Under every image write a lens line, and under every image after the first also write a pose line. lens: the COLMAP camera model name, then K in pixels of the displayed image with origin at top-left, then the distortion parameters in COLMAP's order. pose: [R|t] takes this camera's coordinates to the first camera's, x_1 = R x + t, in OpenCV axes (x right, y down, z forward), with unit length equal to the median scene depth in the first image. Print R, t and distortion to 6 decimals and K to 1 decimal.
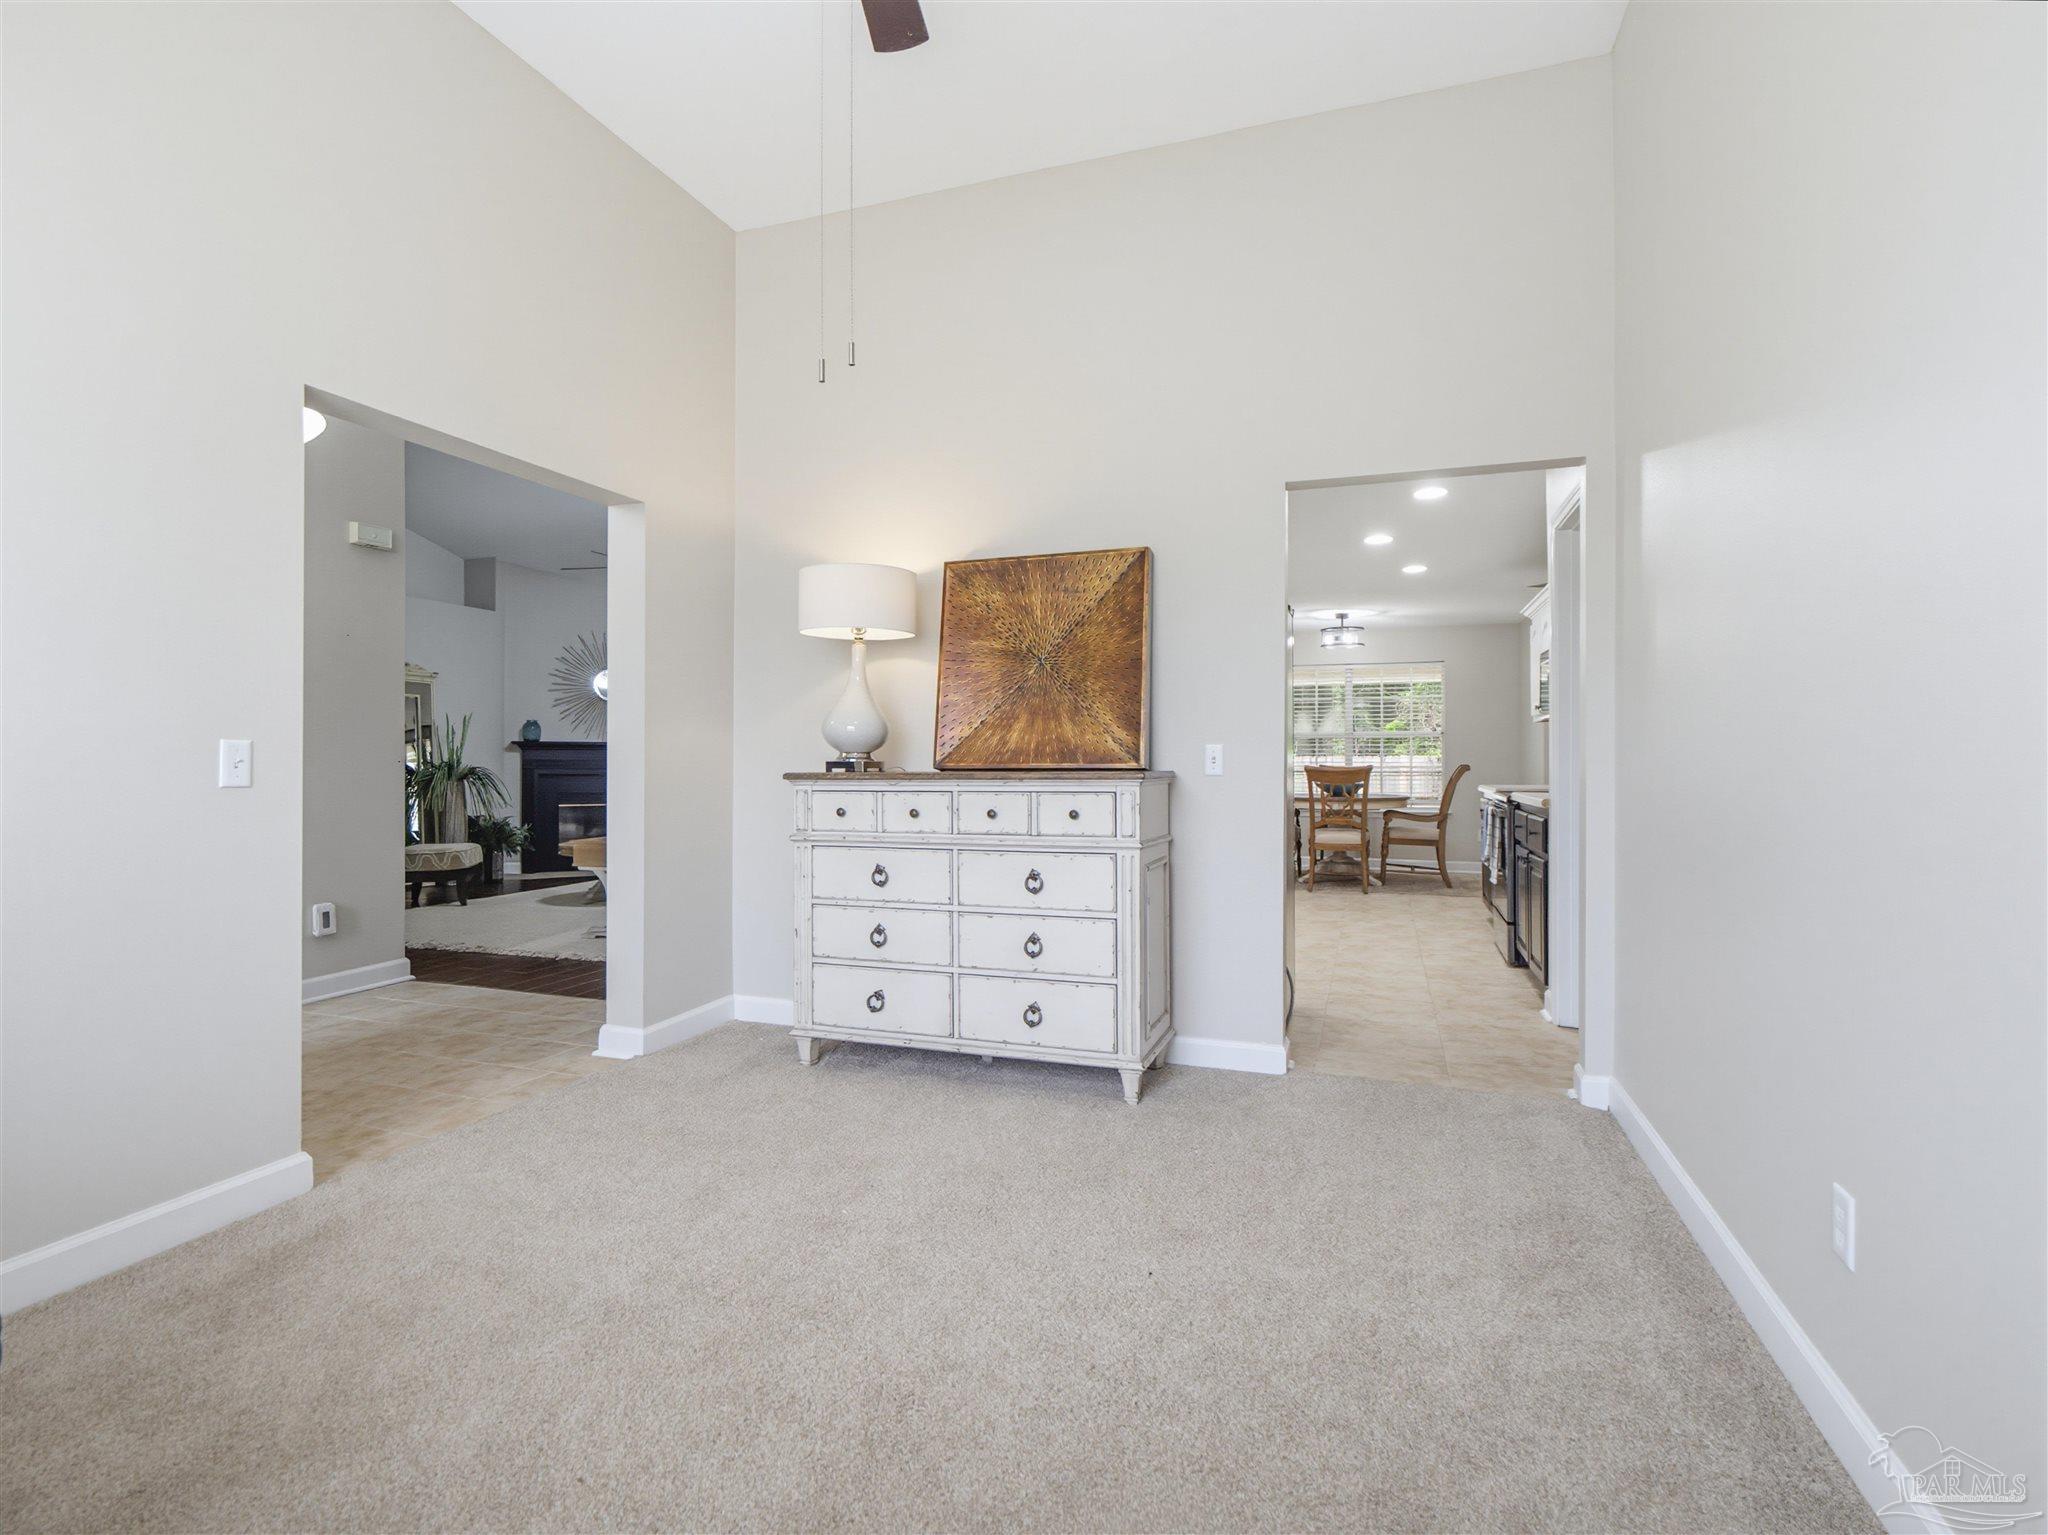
lens RADIAL K [[1020.0, 0, 1036.8], [0, 1020.0, 761.9], [0, 0, 1]] dist [0.004164, -0.003769]
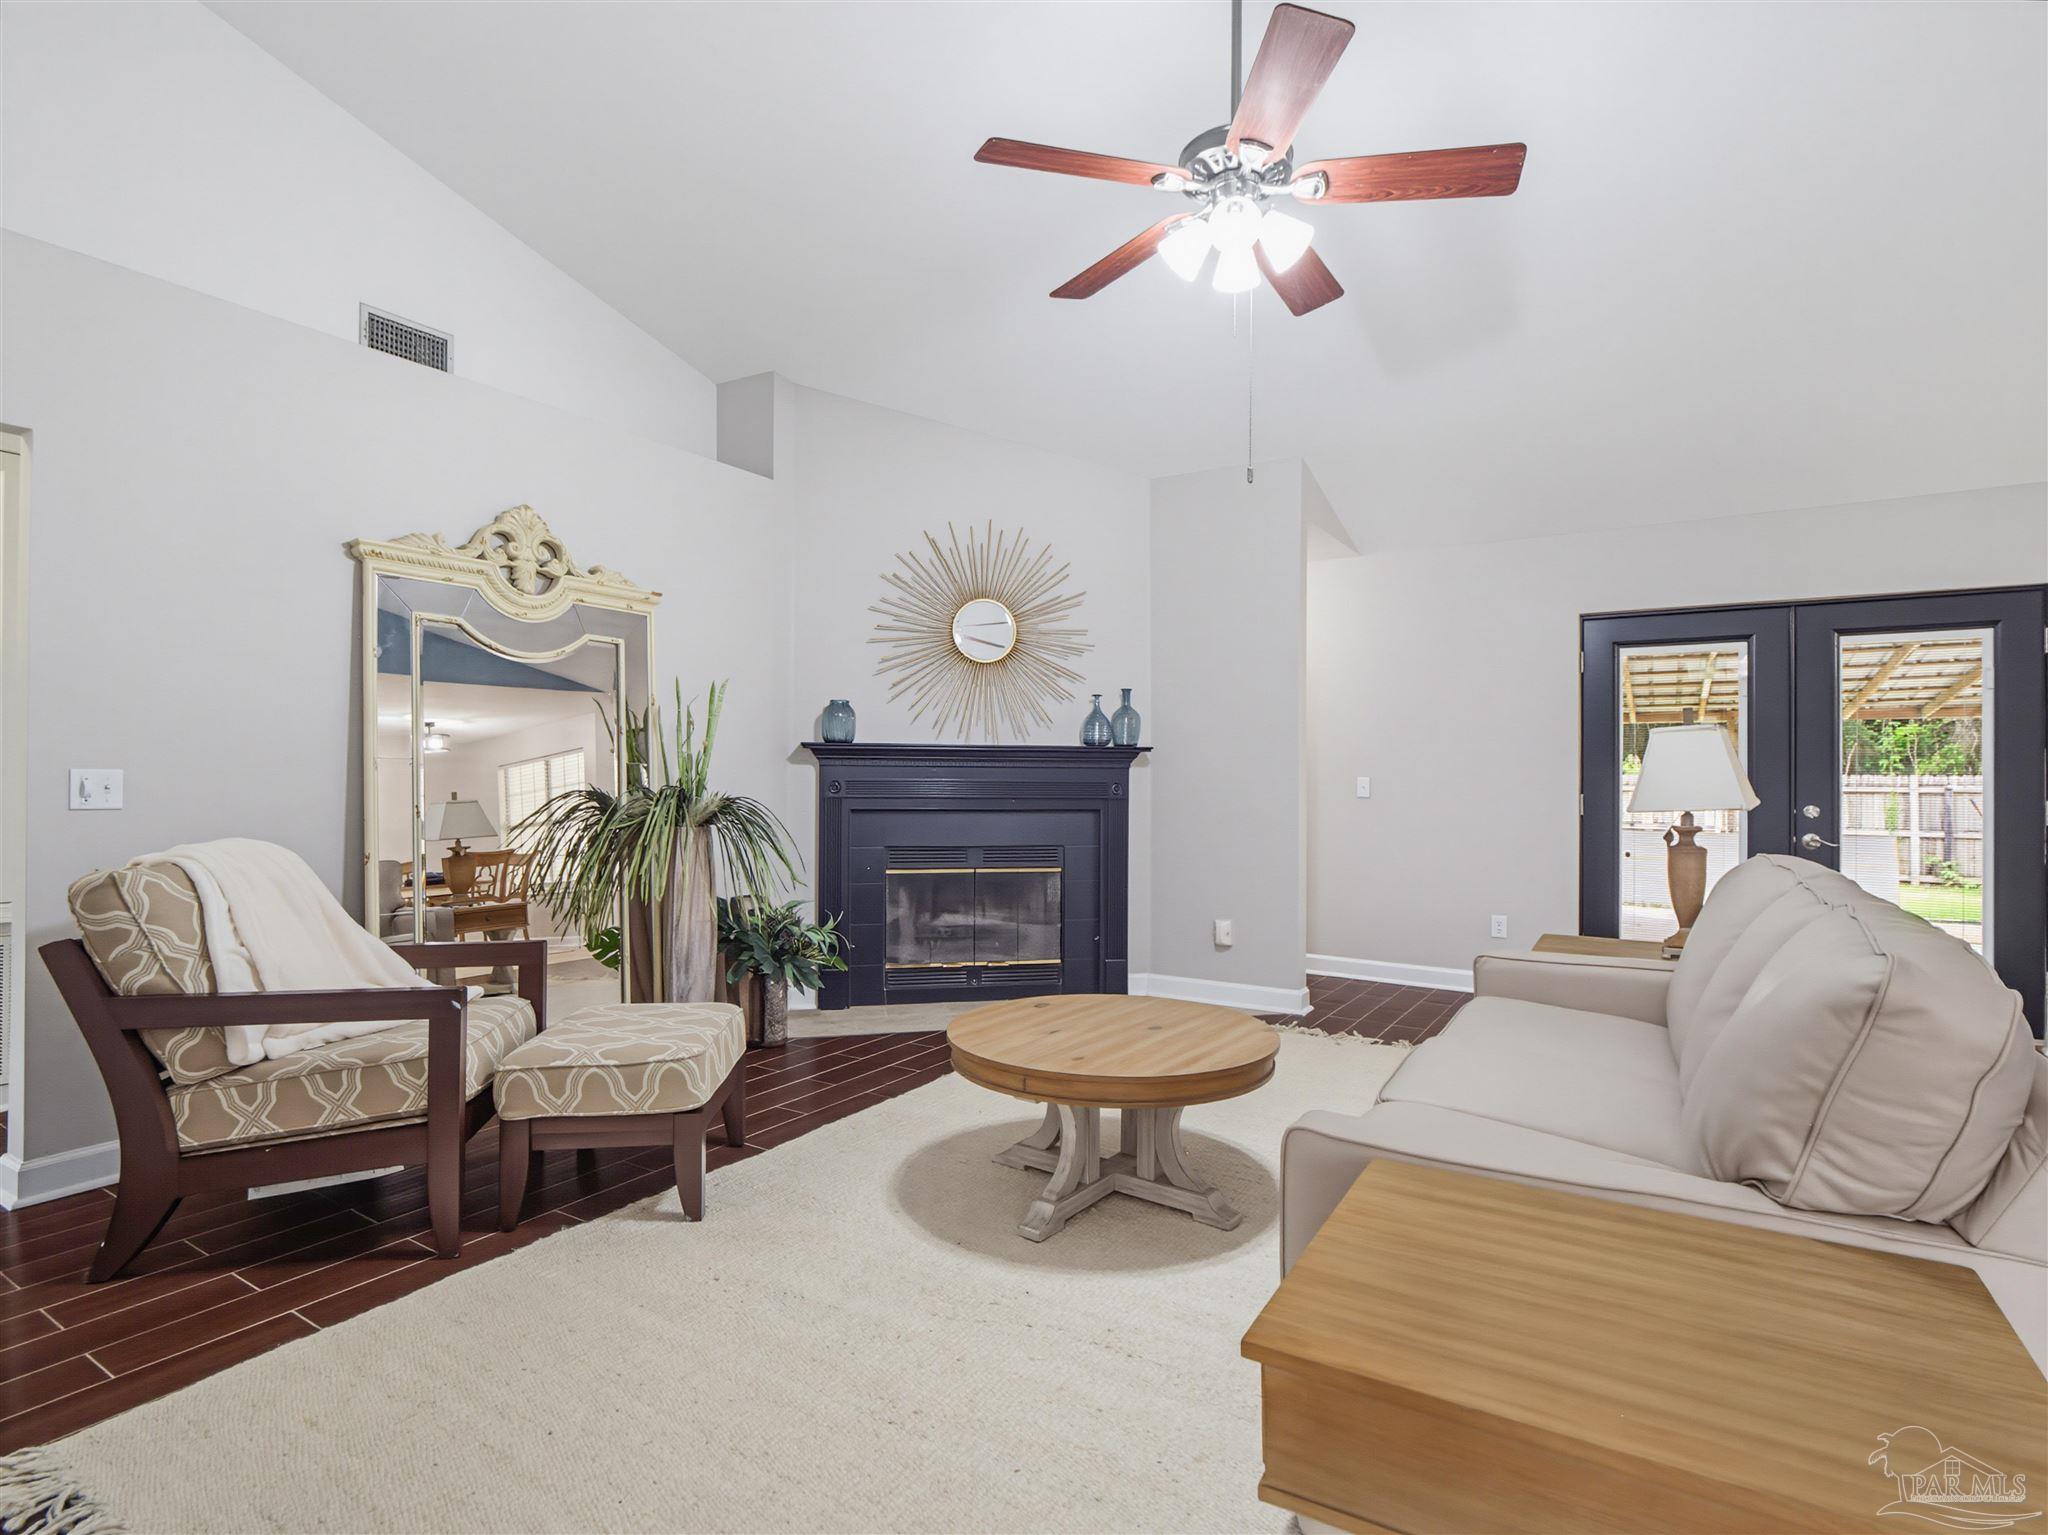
lens RADIAL K [[1020.0, 0, 1029.4], [0, 1020.0, 773.8], [0, 0, 1]] dist [0.004164, -0.003769]
pose [[0.973944, 0.005299, -0.226725, -0.304514], [-0.005961, 0.999980, -0.002236, -0.004822], [0.226708, 0.003529, 0.973956, 0.561034]]
